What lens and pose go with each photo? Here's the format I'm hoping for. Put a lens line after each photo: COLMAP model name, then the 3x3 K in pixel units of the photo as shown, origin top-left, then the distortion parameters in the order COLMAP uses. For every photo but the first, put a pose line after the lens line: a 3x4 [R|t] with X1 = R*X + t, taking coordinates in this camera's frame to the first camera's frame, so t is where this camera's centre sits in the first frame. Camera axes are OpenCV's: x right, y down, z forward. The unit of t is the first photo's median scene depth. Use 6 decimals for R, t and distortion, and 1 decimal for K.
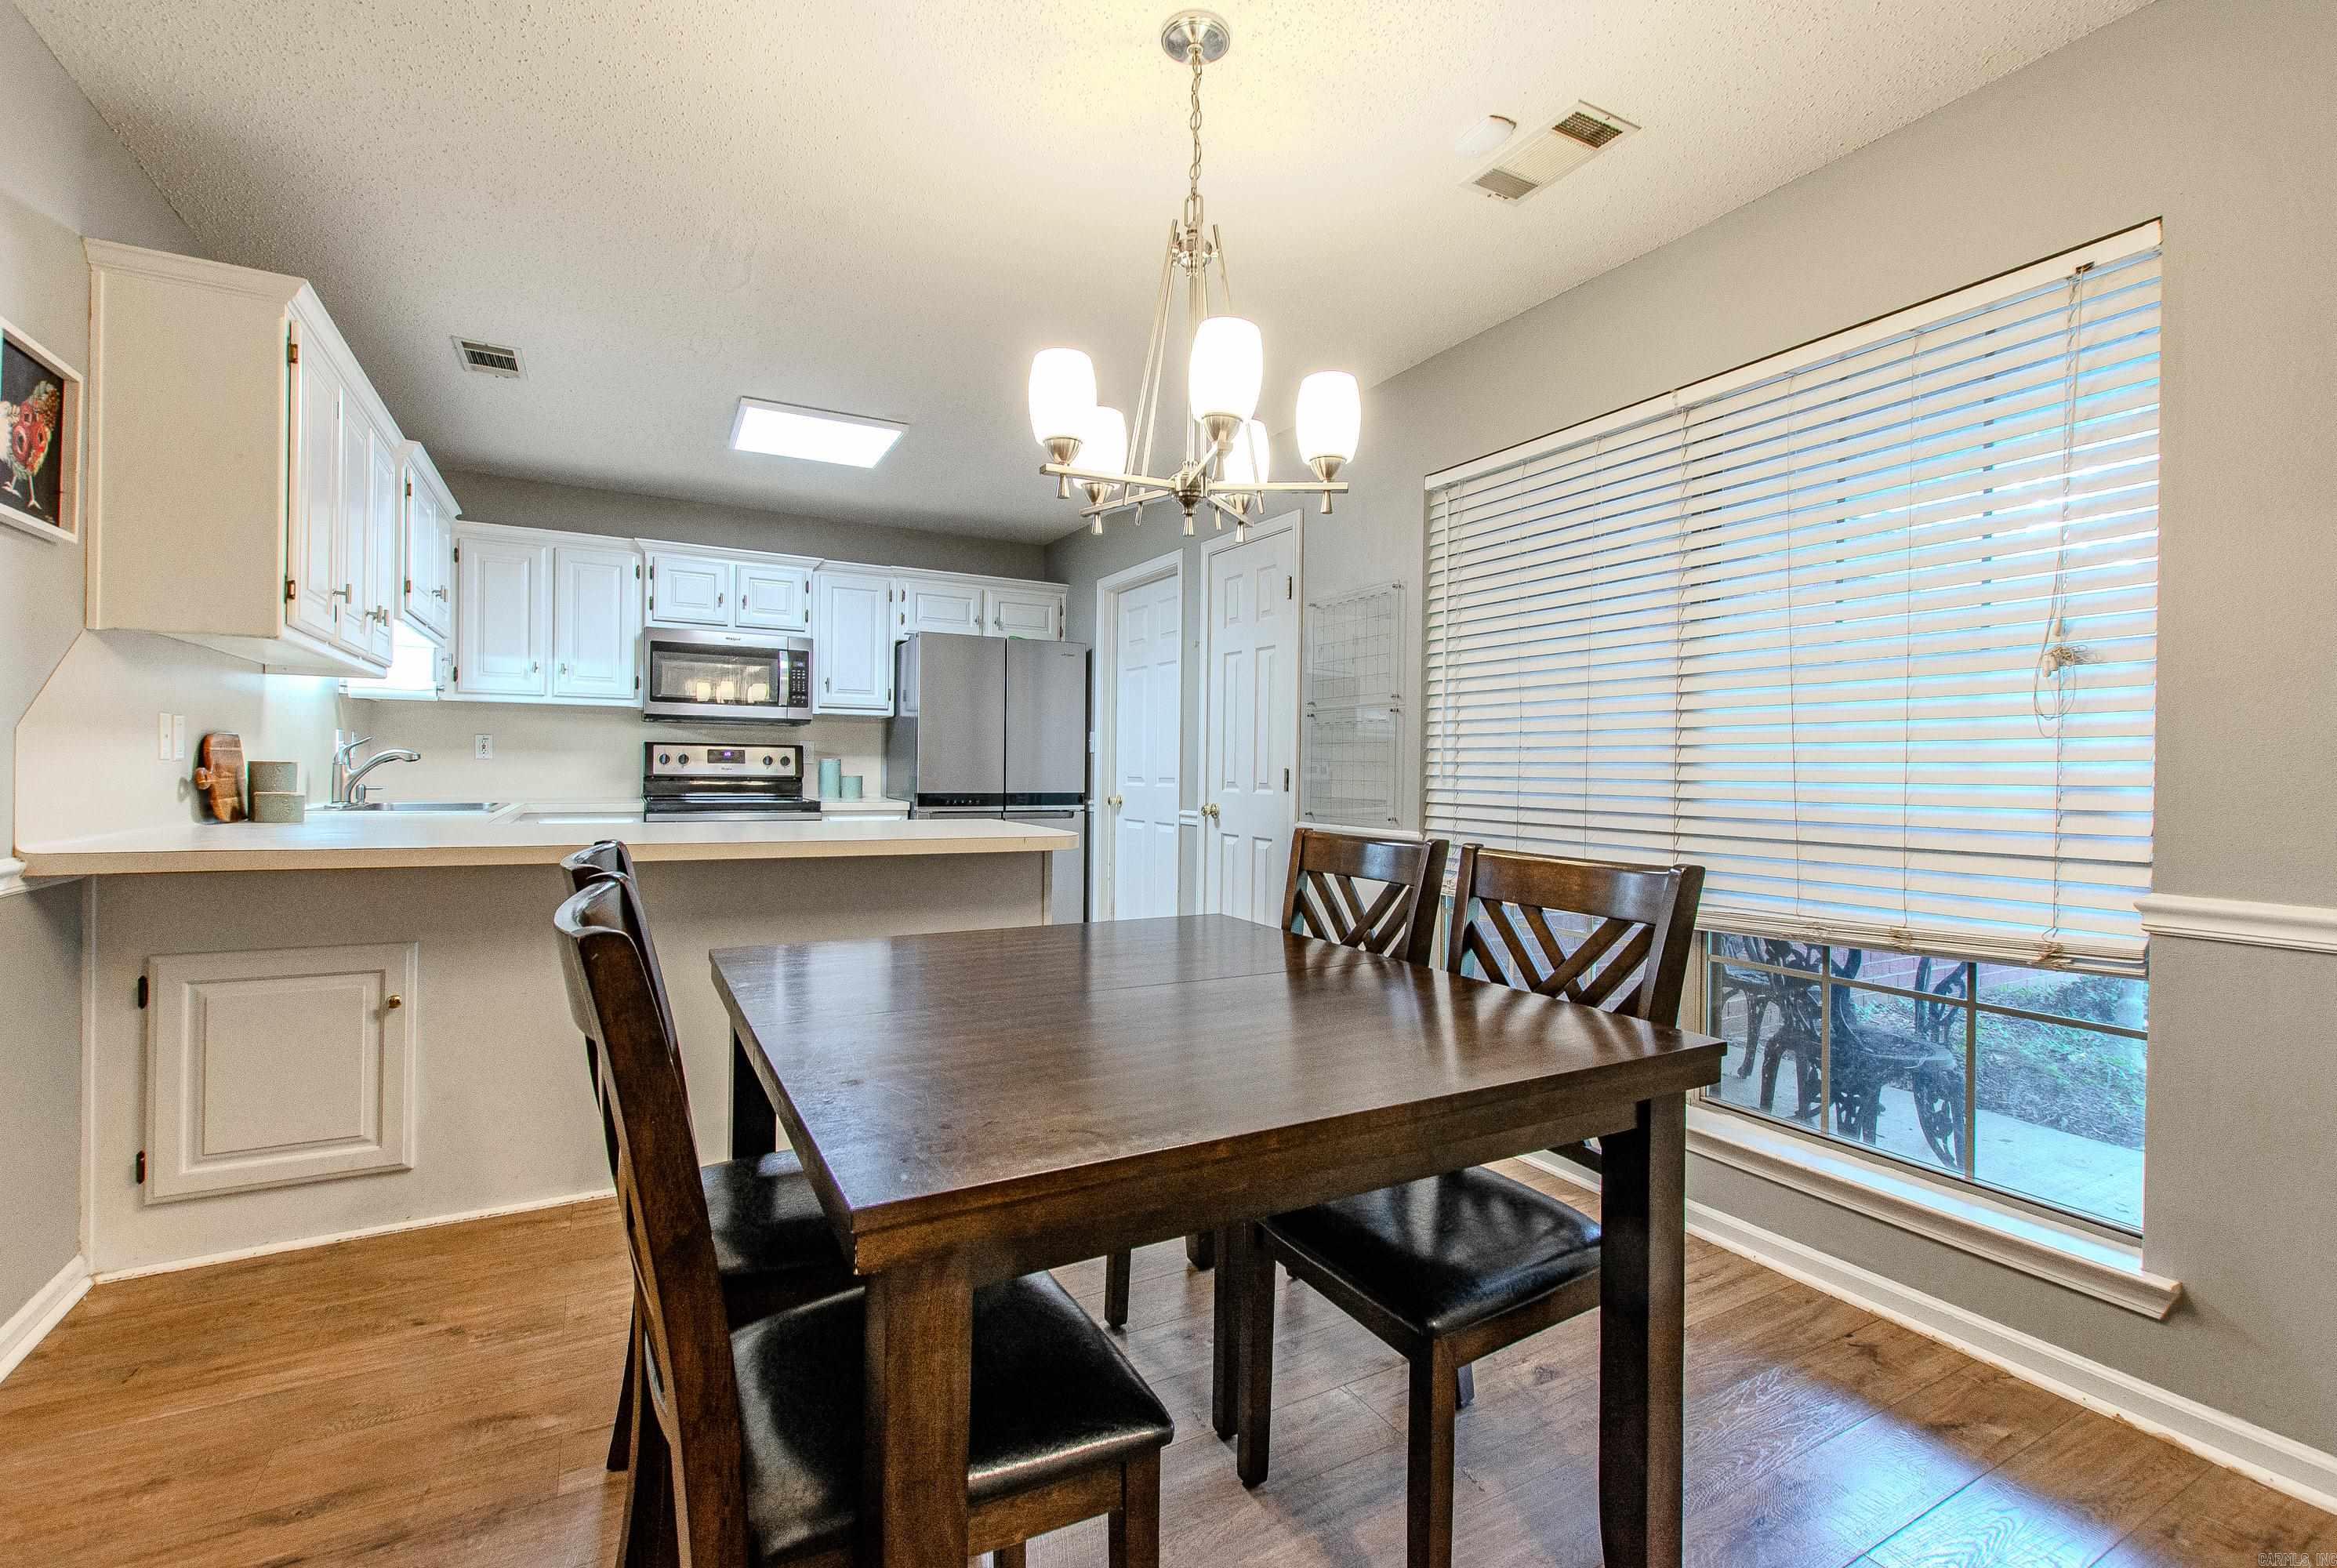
lens RADIAL K [[1040.1, 0, 1172.3], [0, 1040.1, 778.7], [0, 0, 1]] dist [-0.008057, 0.000385]
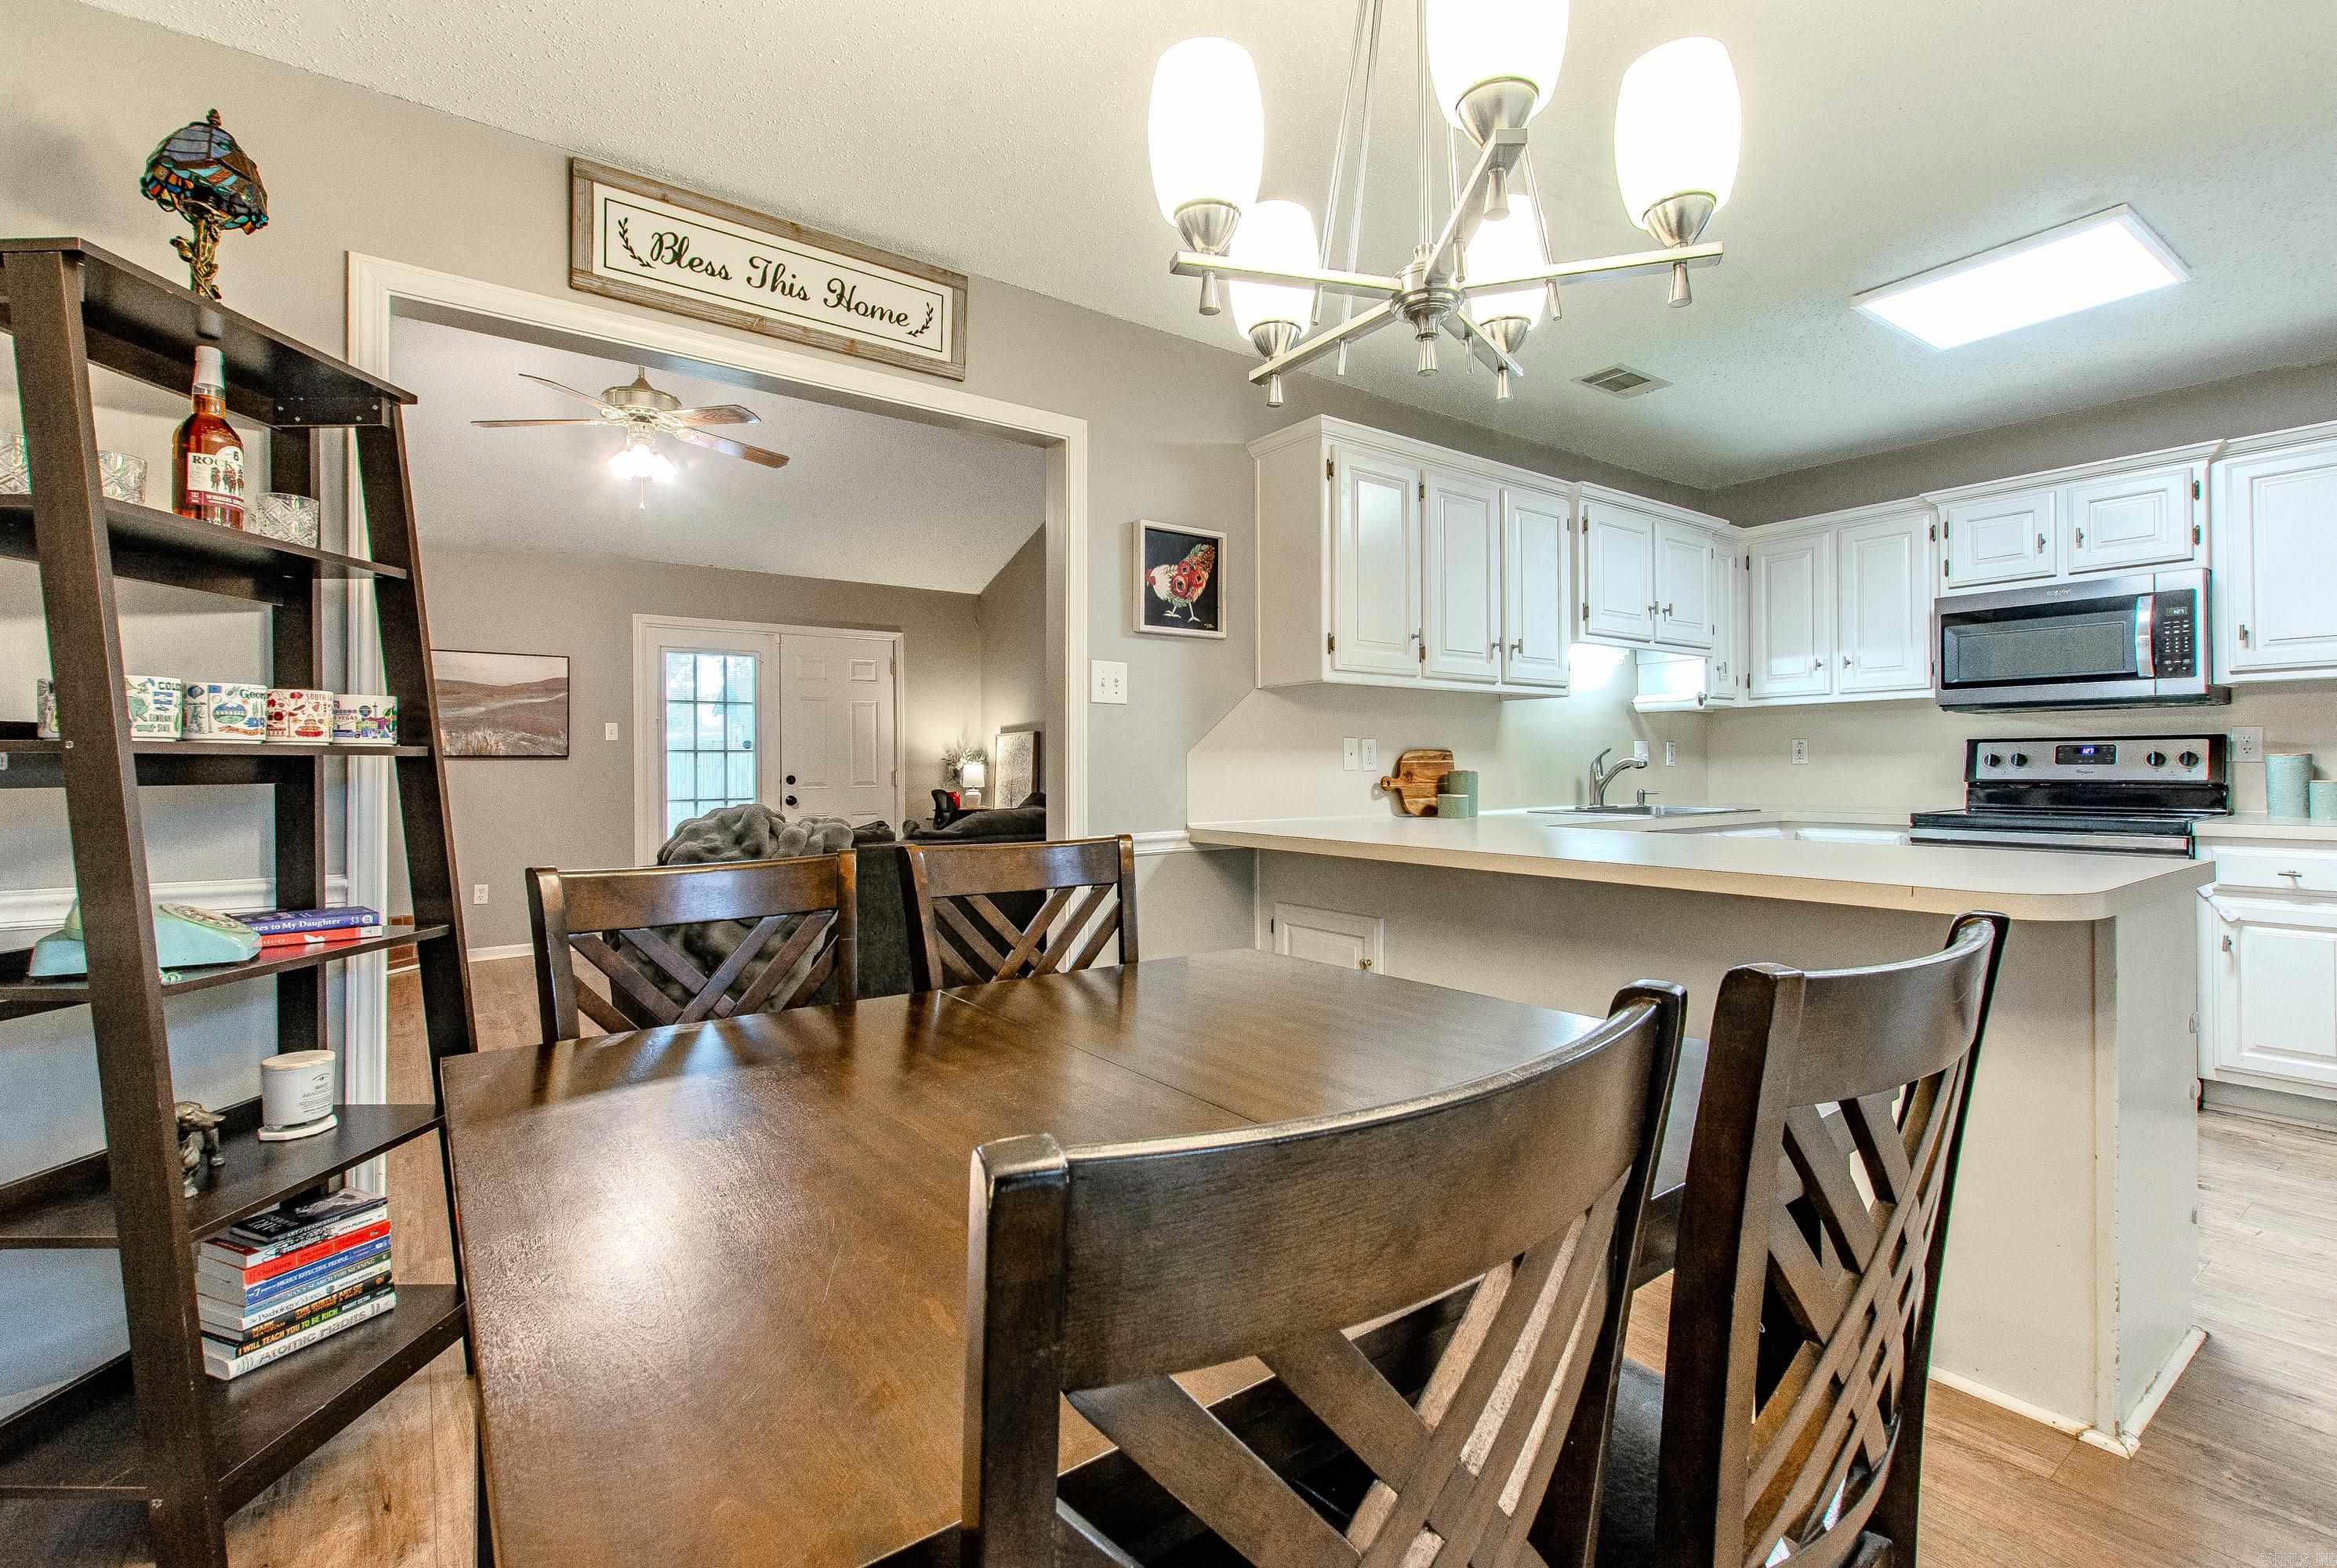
lens RADIAL K [[1040.1, 0, 1210.5], [0, 1040.1, 768.7], [0, 0, 1]] dist [-0.008057, 0.000385]
pose [[0.142962, -0.011133, -0.989666, 0.238575], [-0.000097, 0.999937, -0.011263, -0.003991], [0.989728, 0.001706, 0.142952, 0.348437]]
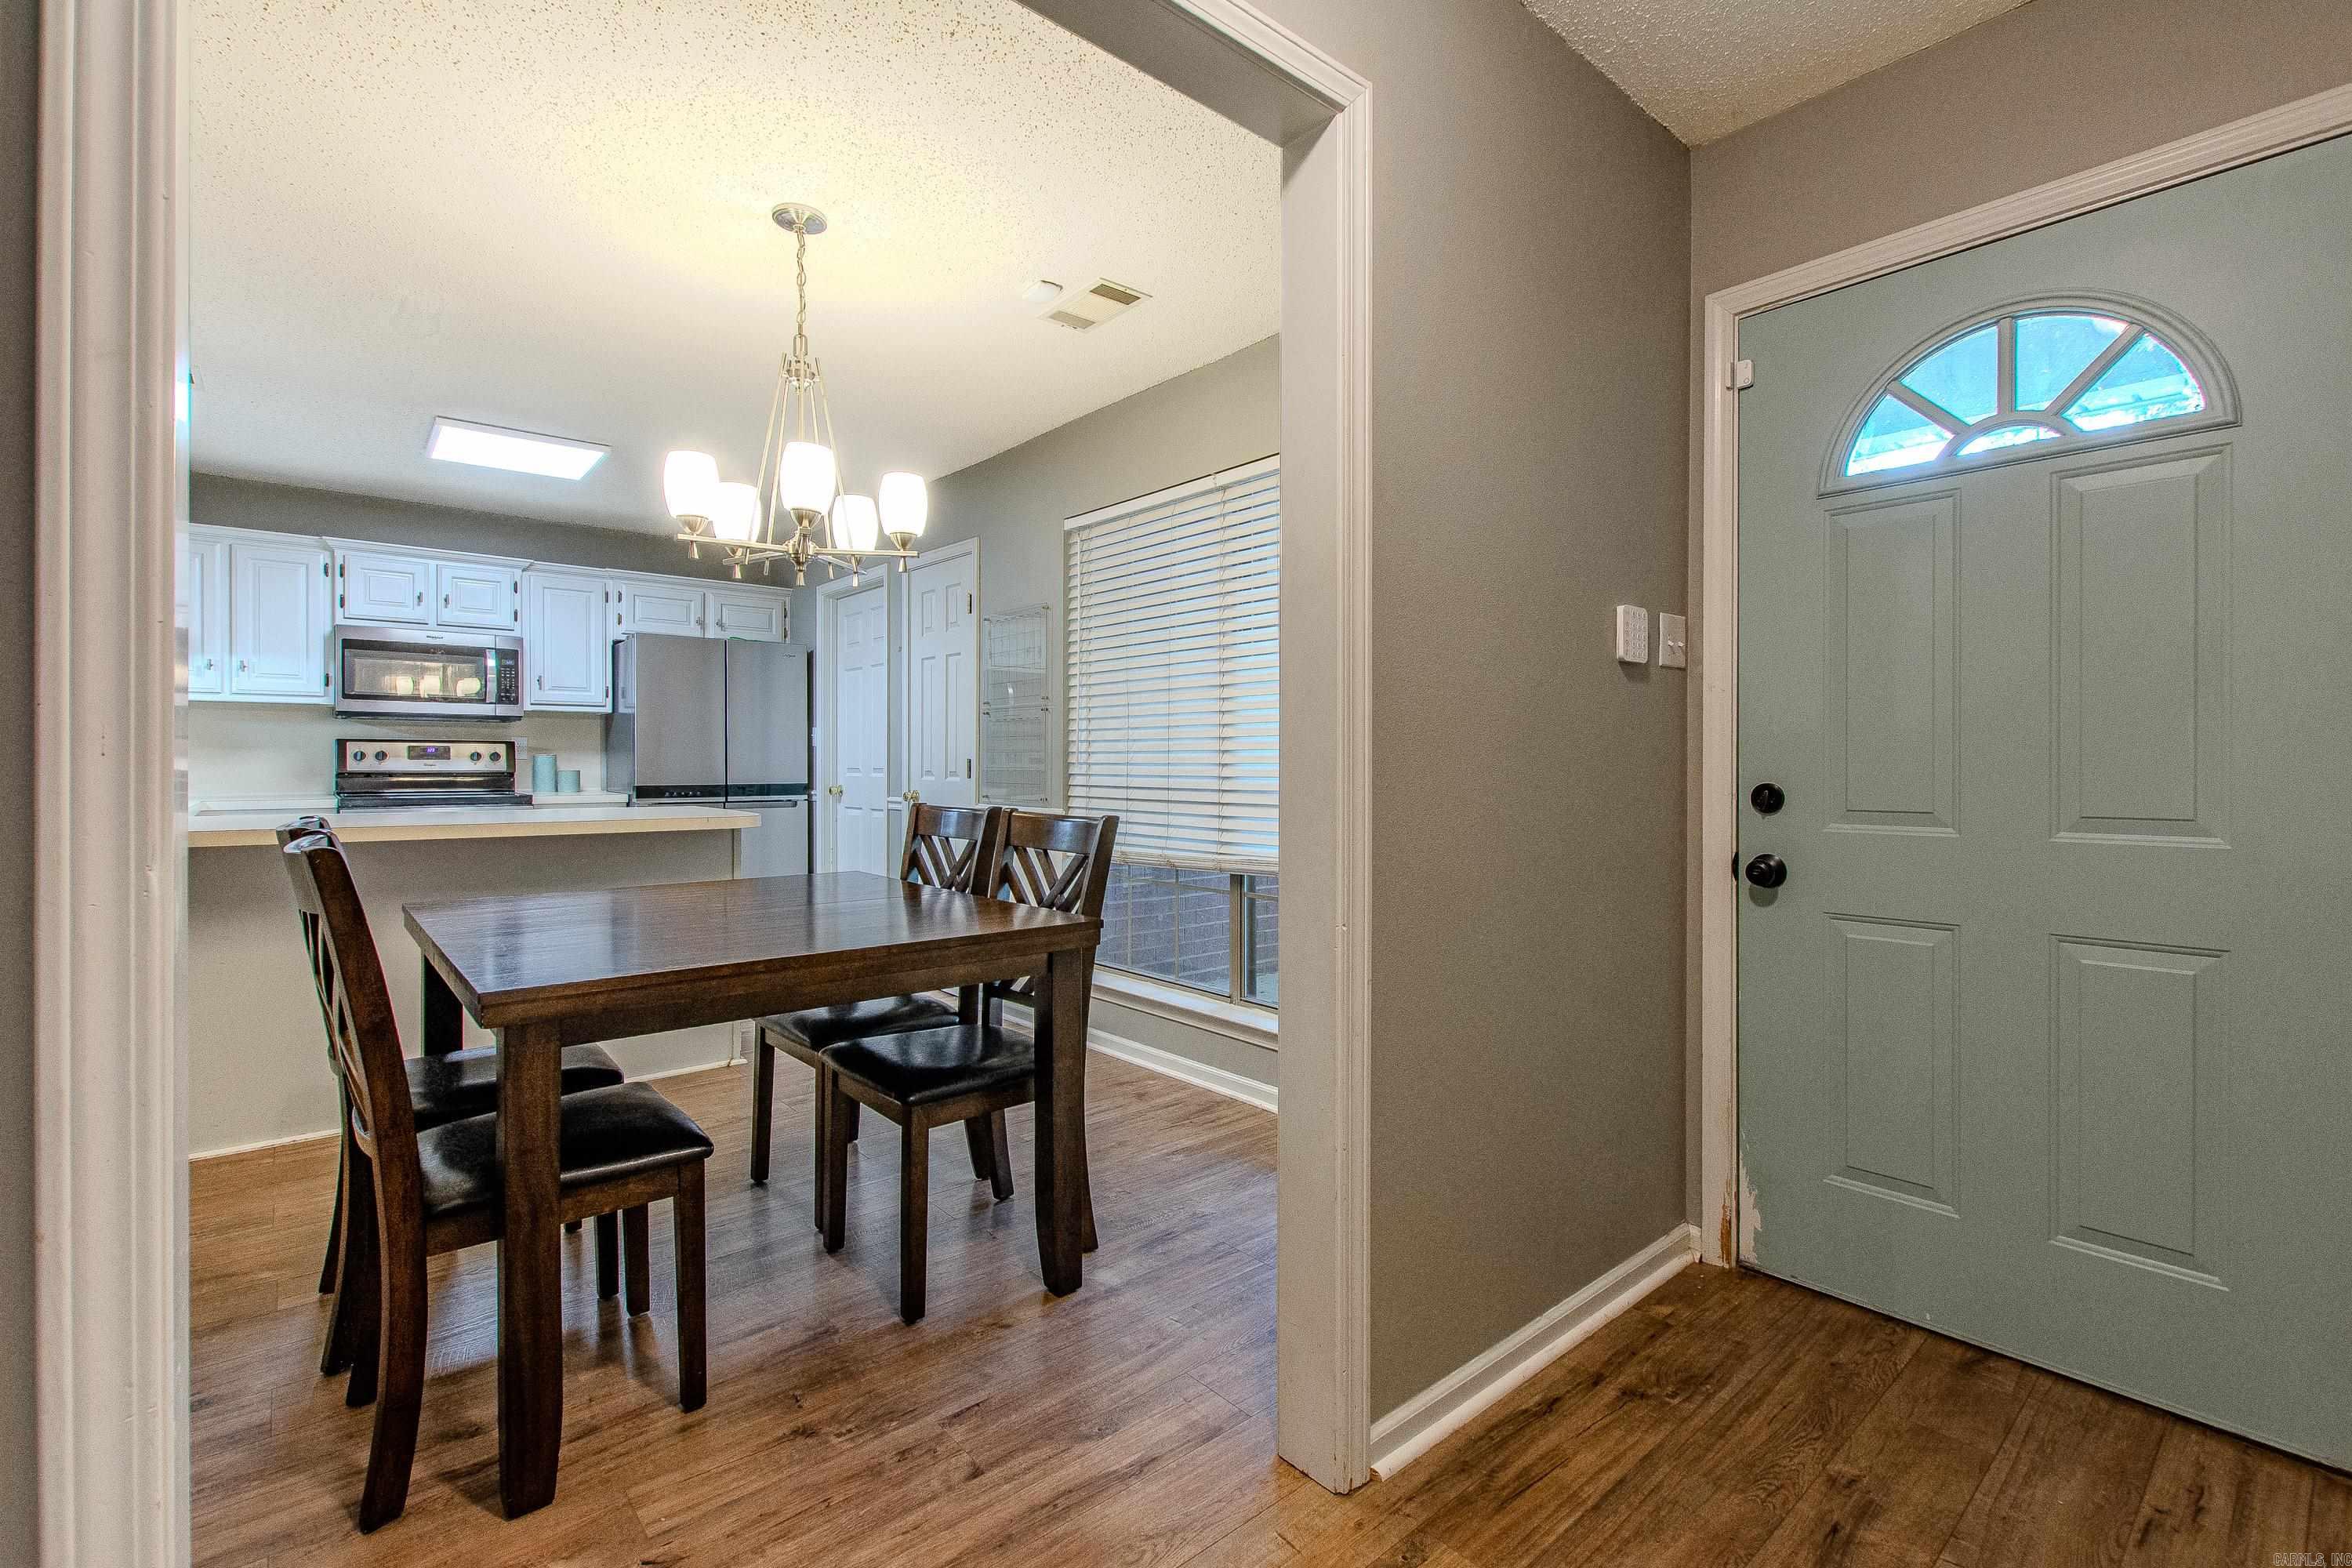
lens RADIAL K [[1043.5, 0, 1184.7], [0, 1043.5, 775.3], [0, 0, 1]] dist [0.002584, -0.001405]
pose [[0.977181, -0.013966, 0.211948, 0.088325], [0.012918, 0.999897, 0.006330, 0.004415], [-0.212015, -0.003448, 0.977260, -0.181253]]
